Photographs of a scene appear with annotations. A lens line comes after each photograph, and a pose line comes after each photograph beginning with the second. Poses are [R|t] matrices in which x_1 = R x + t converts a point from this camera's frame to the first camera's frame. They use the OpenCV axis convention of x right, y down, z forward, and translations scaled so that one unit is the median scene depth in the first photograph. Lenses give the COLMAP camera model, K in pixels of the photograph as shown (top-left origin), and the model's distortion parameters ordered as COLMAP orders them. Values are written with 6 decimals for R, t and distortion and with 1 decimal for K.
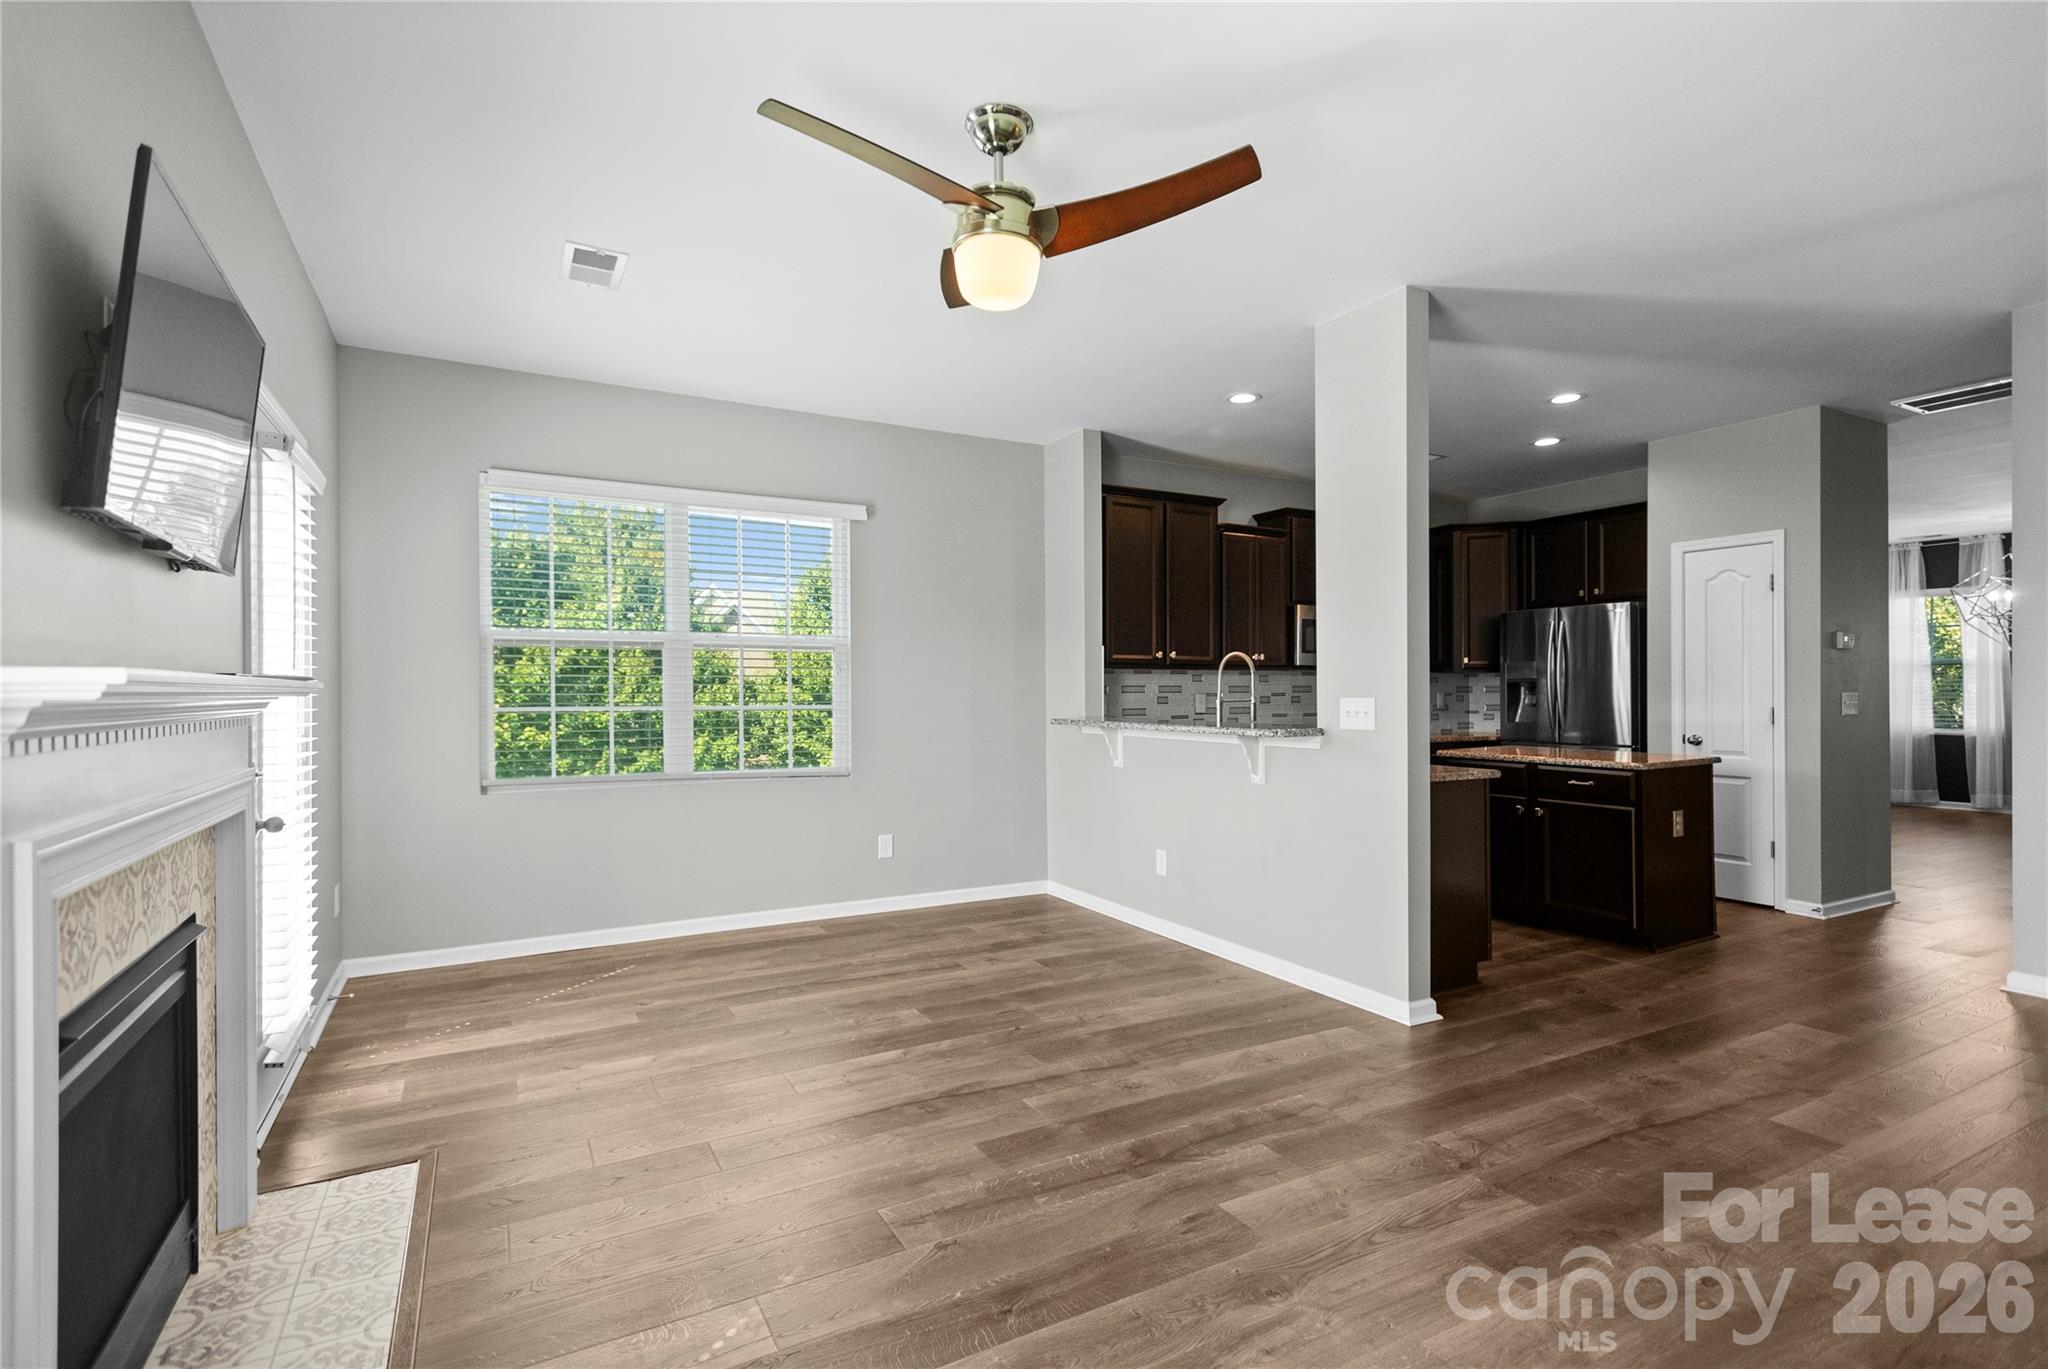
lens RADIAL K [[986.1, 0, 1096.7], [0, 986.1, 687.6], [0, 0, 1]] dist [0.010232, -0.001916]
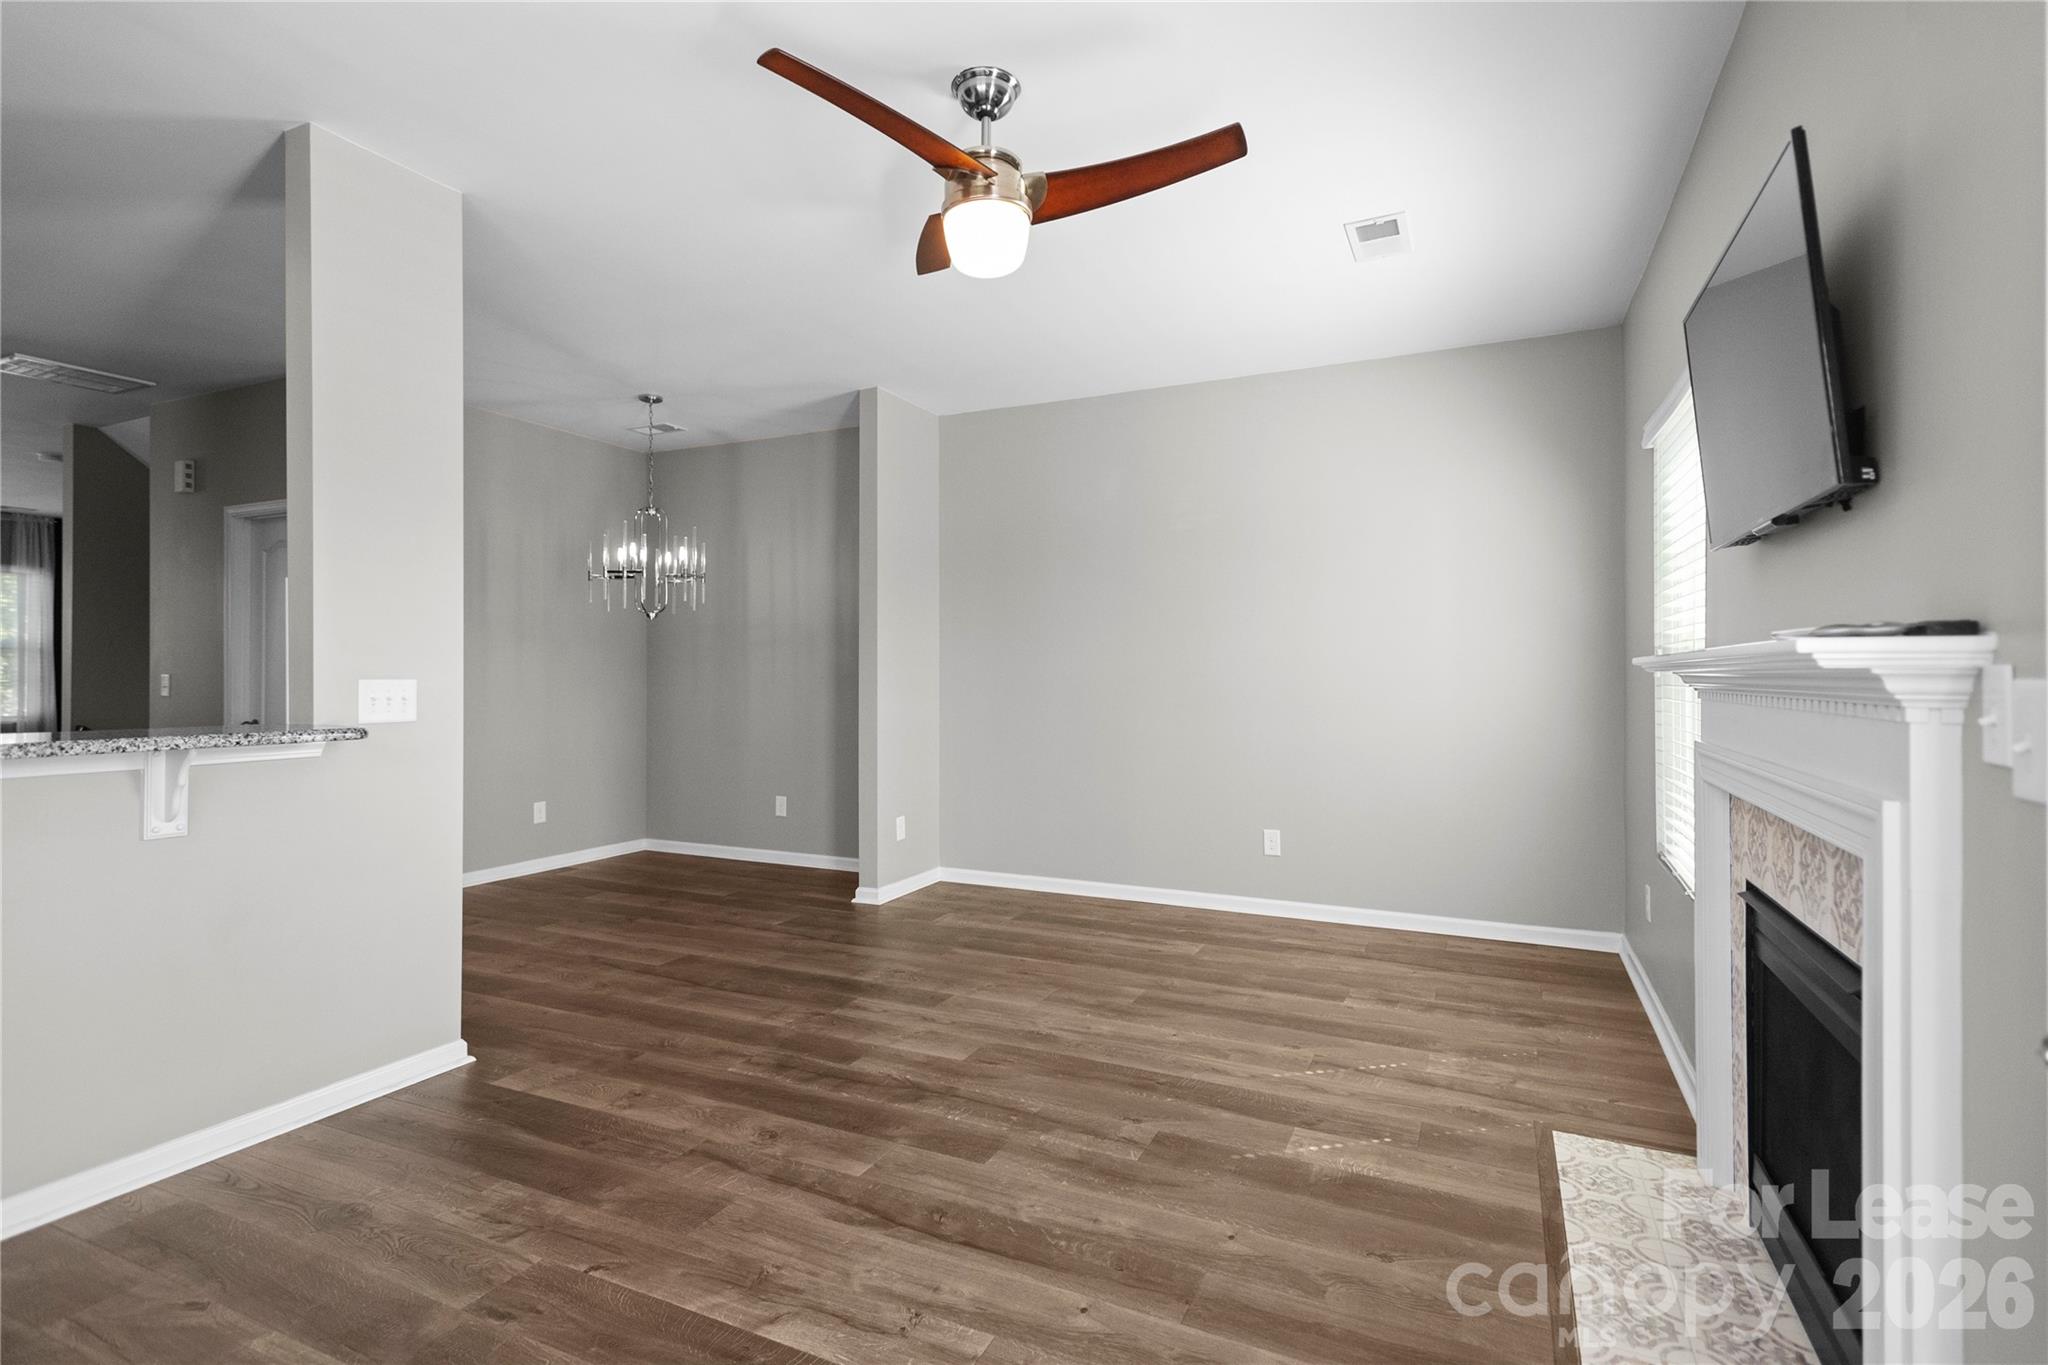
lens RADIAL K [[1046.6, 0, 982.4], [0, 1046.6, 674.0], [0, 0, 1]] dist [0.018786, -0.000801]
pose [[-0.535299, 0.001752, 0.844661, -0.887137], [-0.002718, 0.999989, -0.003797, 0.010253], [-0.844658, -0.004328, -0.535289, 1.426539]]
